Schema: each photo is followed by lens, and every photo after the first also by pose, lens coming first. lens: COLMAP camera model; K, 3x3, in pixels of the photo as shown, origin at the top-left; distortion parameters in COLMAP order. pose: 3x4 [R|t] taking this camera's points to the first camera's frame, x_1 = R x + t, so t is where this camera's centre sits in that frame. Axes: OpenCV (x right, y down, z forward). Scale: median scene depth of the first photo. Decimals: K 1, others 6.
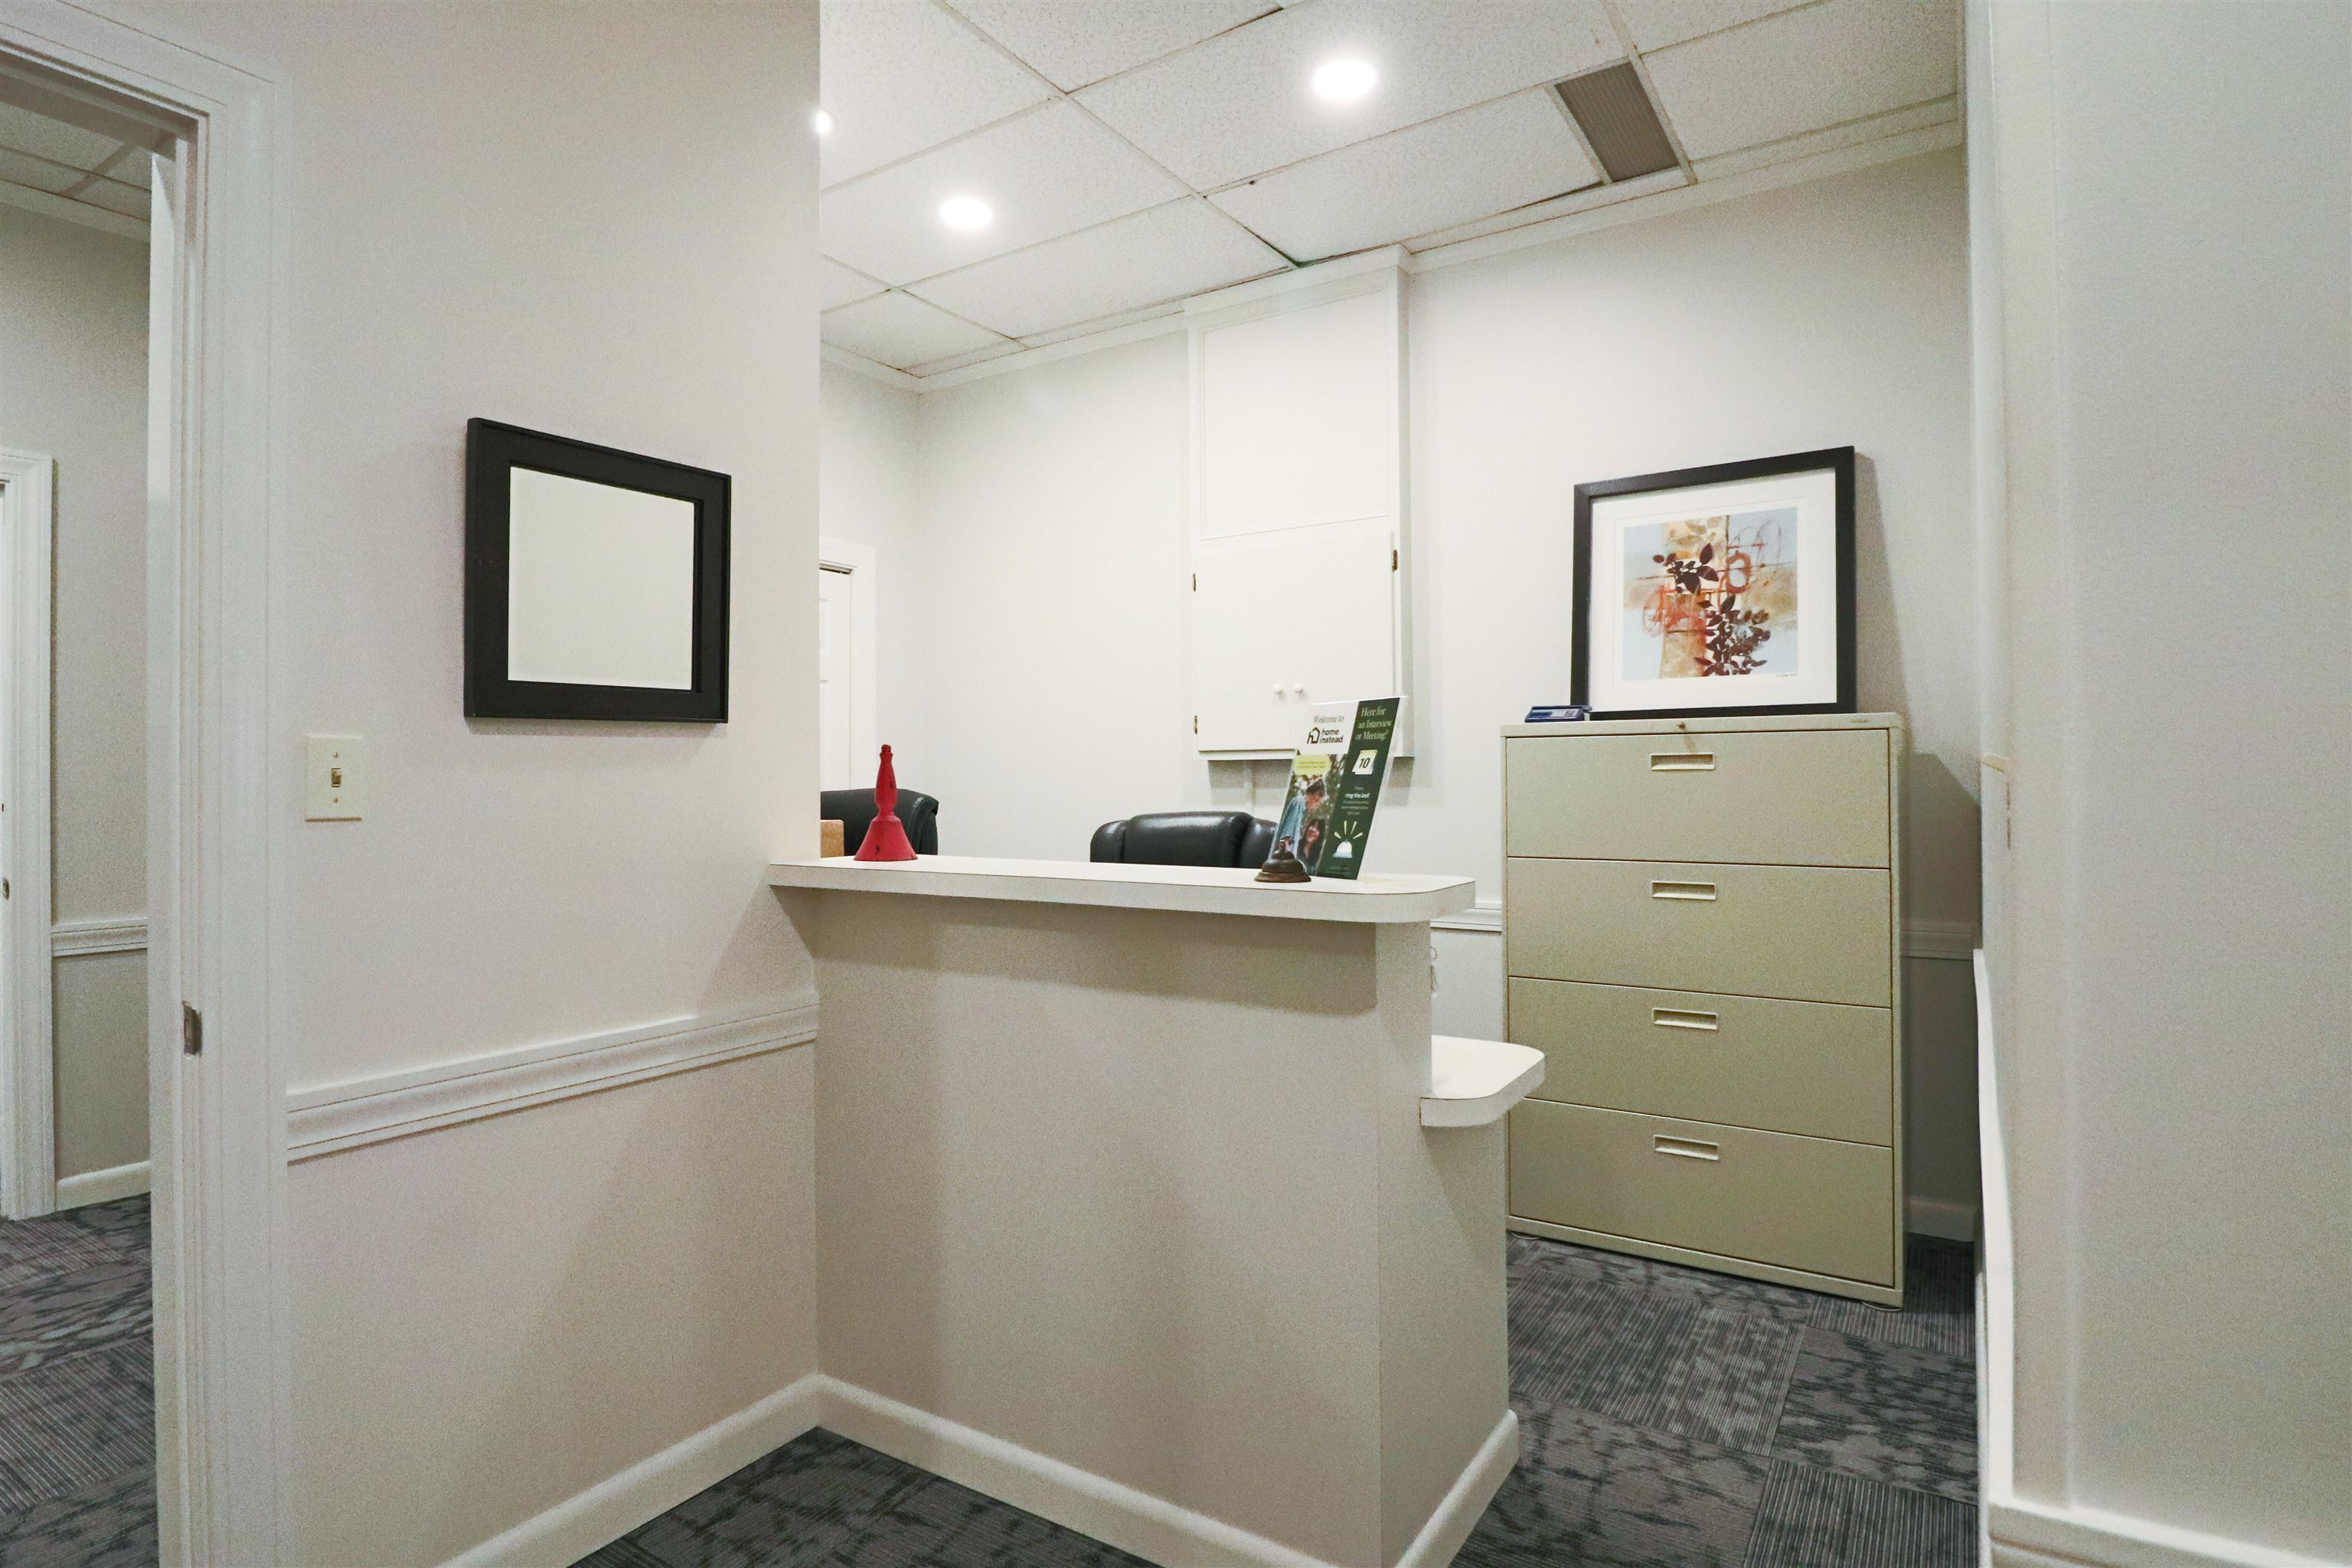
lens RADIAL K [[1212.8, 0, 1181.9], [0, 1212.8, 766.5], [0, 0, 1]] dist [0.001407, -0.013094]
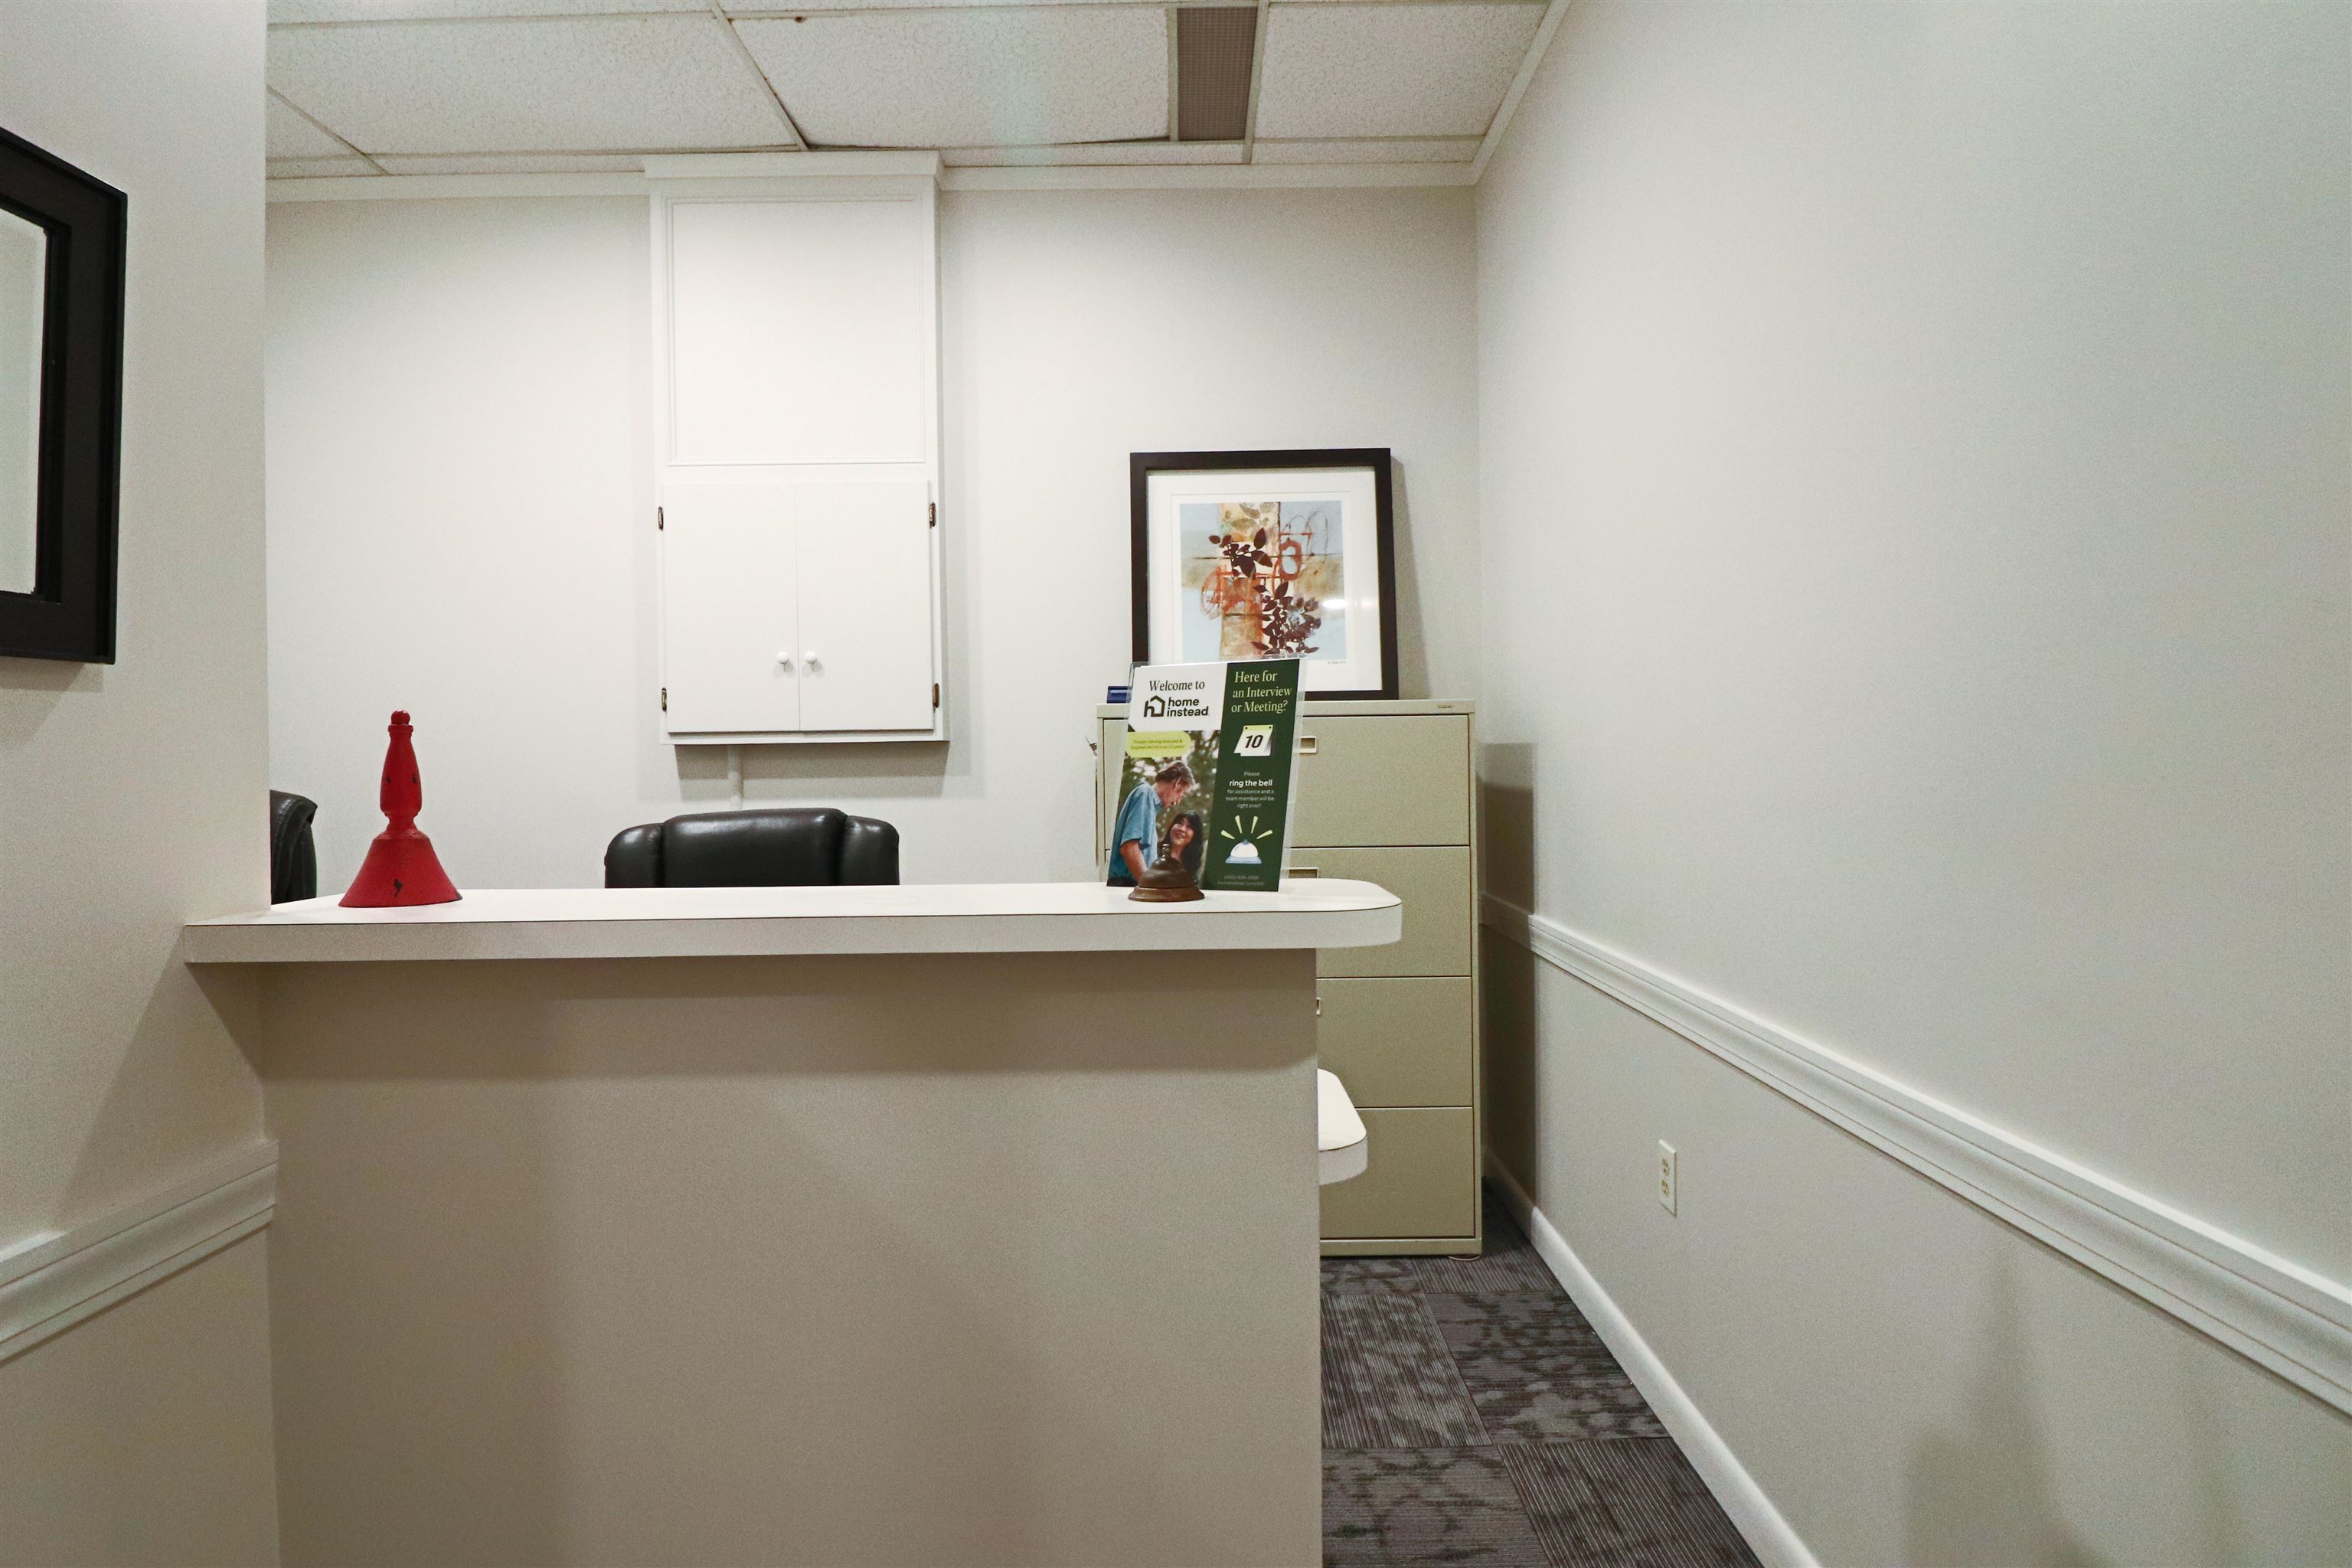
lens RADIAL K [[1212.8, 0, 1181.9], [0, 1212.8, 766.5], [0, 0, 1]] dist [0.001407, -0.013094]
pose [[0.841641, -0.007377, 0.539987, -0.196160], [0.002617, 0.999951, 0.009582, 0.003542], [-0.540031, -0.006652, 0.841619, 0.229137]]
